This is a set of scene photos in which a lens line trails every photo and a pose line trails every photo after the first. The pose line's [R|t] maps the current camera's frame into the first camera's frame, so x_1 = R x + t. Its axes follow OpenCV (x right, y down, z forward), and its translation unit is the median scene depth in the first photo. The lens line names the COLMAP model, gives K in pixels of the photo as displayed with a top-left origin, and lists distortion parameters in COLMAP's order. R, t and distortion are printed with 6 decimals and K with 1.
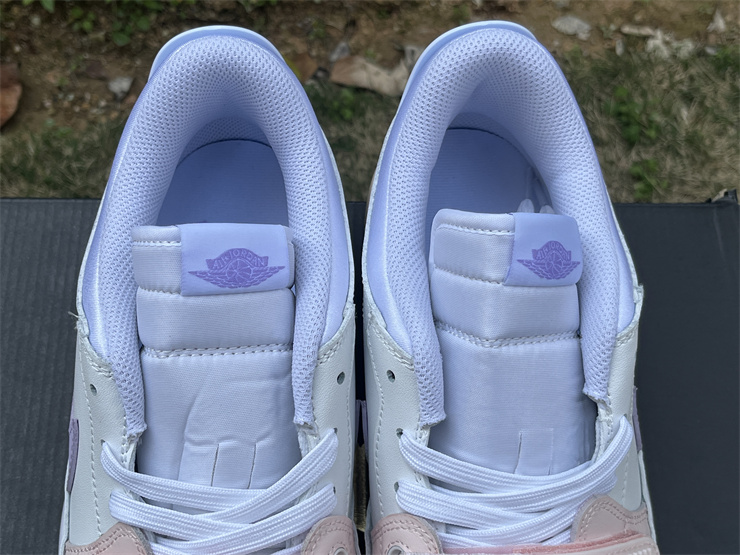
lens RADIAL K [[1093.4, 0, 370.0], [0, 1093.4, 277.5], [0, 0, 1]] dist [0.157696, -0.500529]
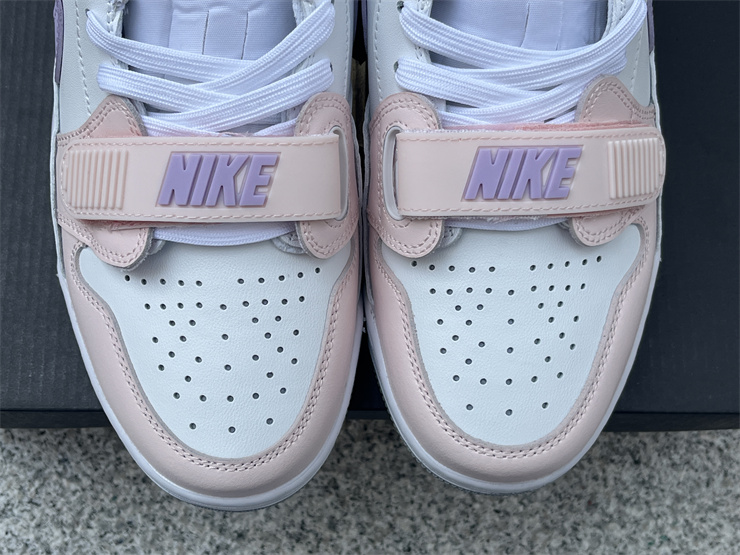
lens RADIAL K [[1093.4, 0, 370.0], [0, 1093.4, 277.5], [0, 0, 1]] dist [0.157696, -0.500529]
pose [[0.999908, 0.012591, -0.005089, 0.008745], [-0.011314, 0.979595, 0.200662, 0.182420], [0.007512, -0.200586, 0.979647, 0.023712]]
